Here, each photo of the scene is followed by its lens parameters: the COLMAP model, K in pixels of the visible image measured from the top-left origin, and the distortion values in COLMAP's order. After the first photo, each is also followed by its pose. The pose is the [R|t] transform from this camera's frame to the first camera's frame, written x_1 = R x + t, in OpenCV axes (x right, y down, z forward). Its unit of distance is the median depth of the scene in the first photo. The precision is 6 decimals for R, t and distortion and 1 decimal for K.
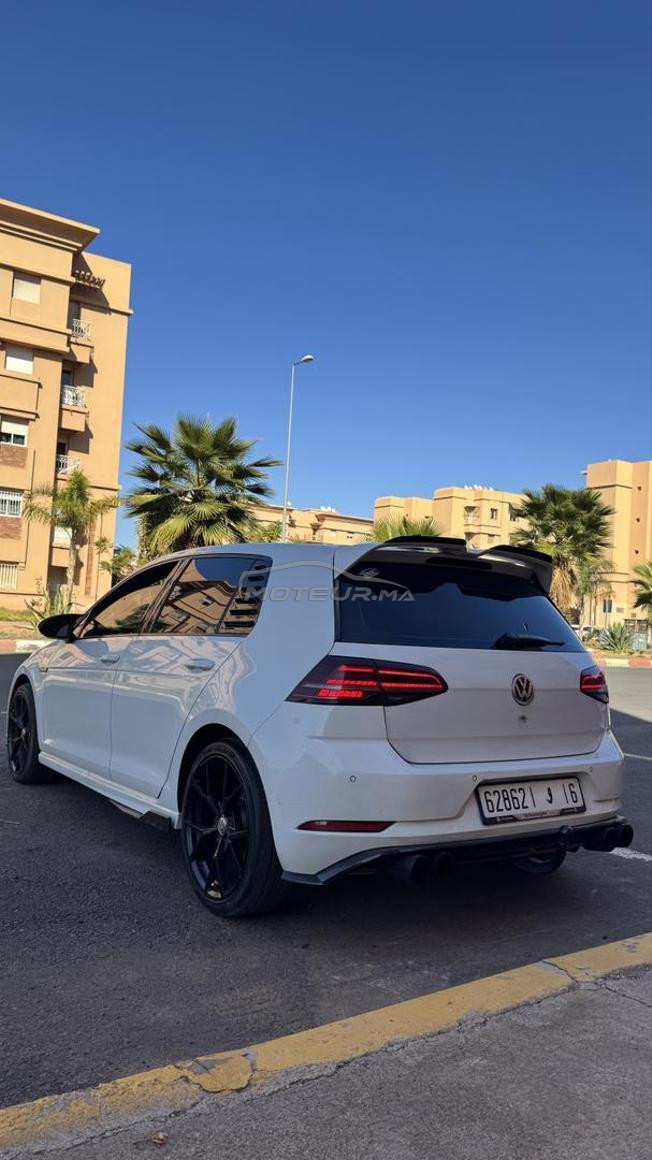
lens RADIAL K [[867.8, 0, 329.1], [0, 867.8, 574.0], [0, 0, 1]] dist [0.031777, -0.042020]
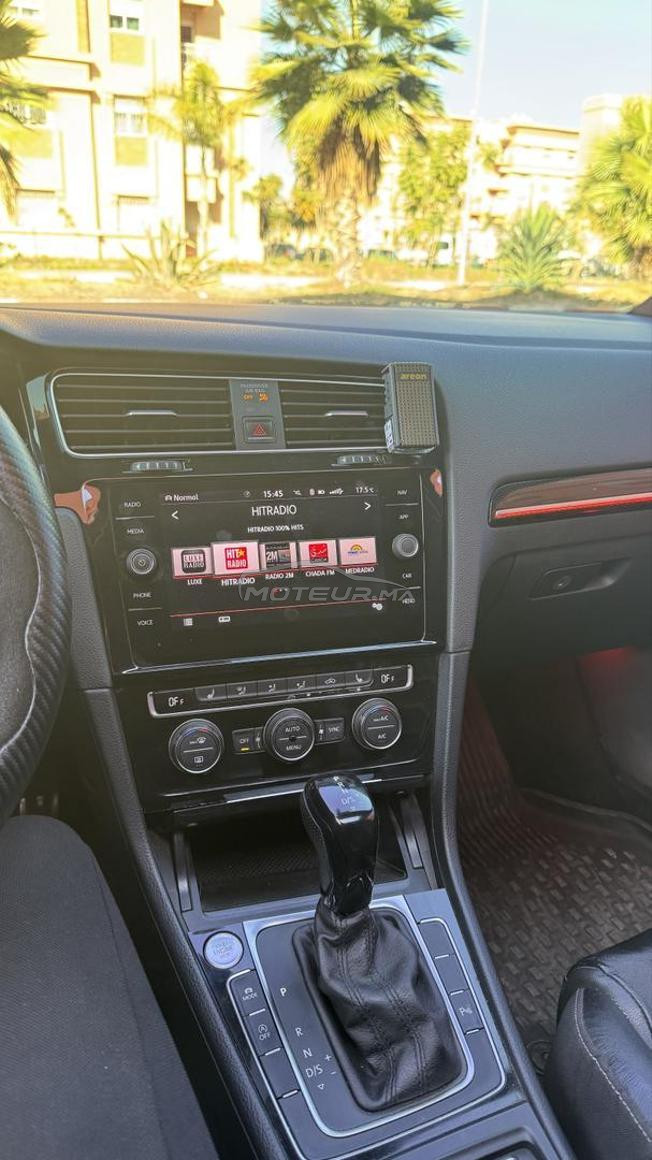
lens RADIAL K [[867.8, 0, 329.2], [0, 867.8, 583.3], [0, 0, 1]] dist [0.031777, -0.042020]
pose [[0.981501, 0.043871, -0.186362, -0.015415], [0.032546, 0.920993, 0.388218, 0.008701], [0.188669, -0.387102, 0.902528, 0.133171]]
